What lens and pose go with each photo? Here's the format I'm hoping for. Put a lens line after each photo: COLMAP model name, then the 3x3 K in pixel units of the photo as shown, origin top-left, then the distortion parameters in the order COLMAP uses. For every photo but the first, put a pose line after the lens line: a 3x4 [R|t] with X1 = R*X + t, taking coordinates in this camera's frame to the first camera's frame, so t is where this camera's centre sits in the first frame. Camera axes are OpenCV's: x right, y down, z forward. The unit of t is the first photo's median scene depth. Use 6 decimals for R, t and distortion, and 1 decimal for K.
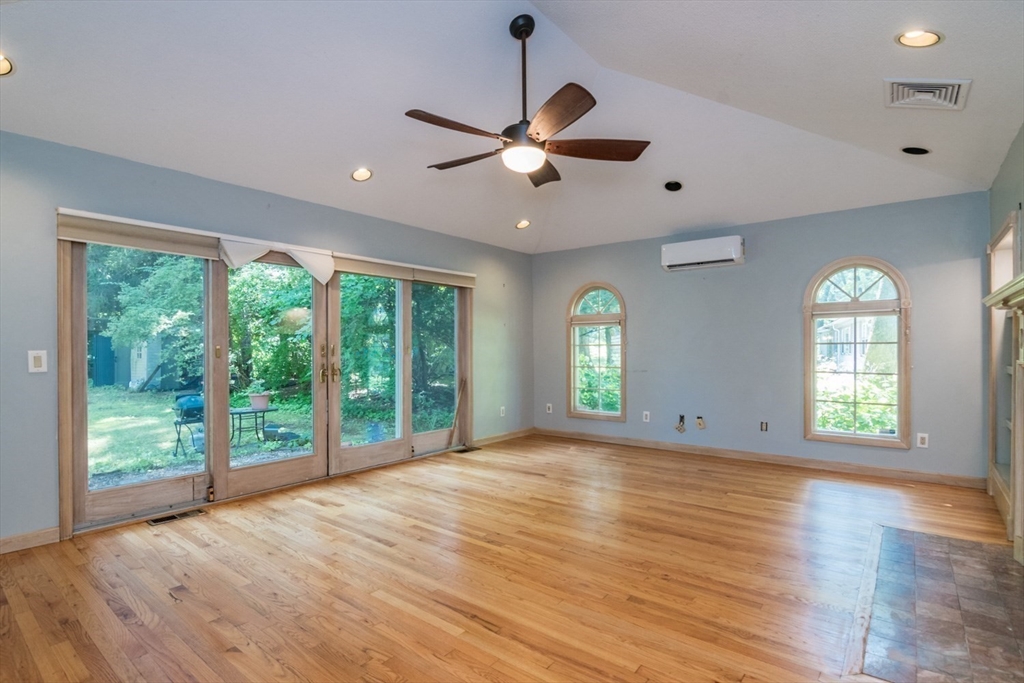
lens RADIAL K [[507.7, 0, 511.1], [0, 507.7, 346.4], [0, 0, 1]] dist [-0.016352, -0.001023]
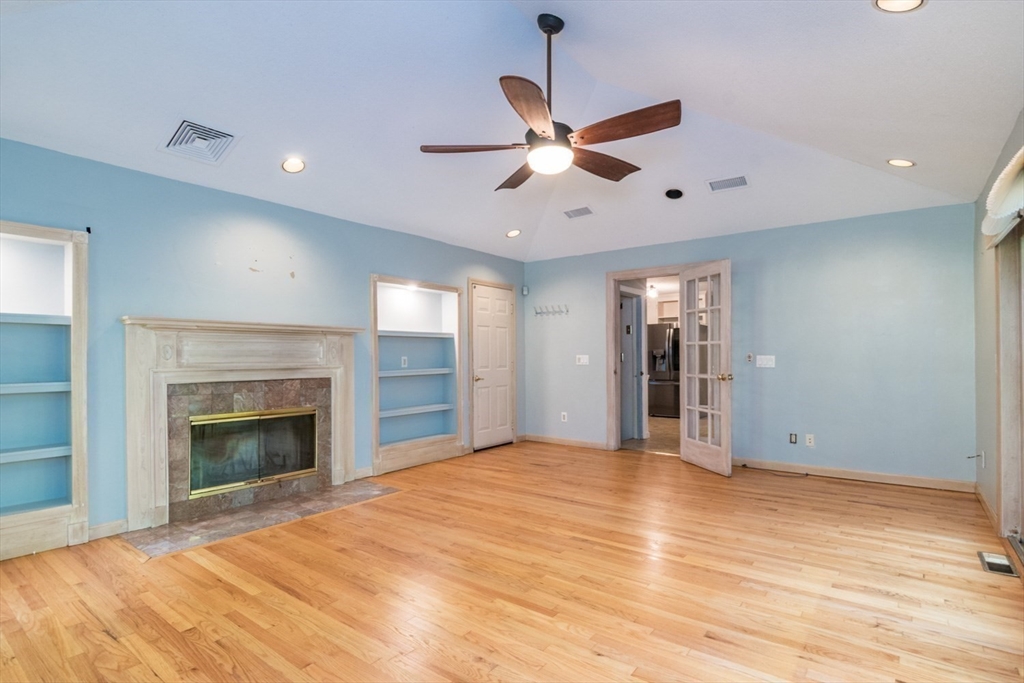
lens RADIAL K [[507.7, 0, 513.6], [0, 507.7, 348.2], [0, 0, 1]] dist [-0.016352, -0.001023]
pose [[-0.999708, 0.008200, -0.022719, 0.120607], [0.008635, 0.999780, -0.019113, 0.010446], [0.022557, -0.019303, -0.999559, 1.962433]]
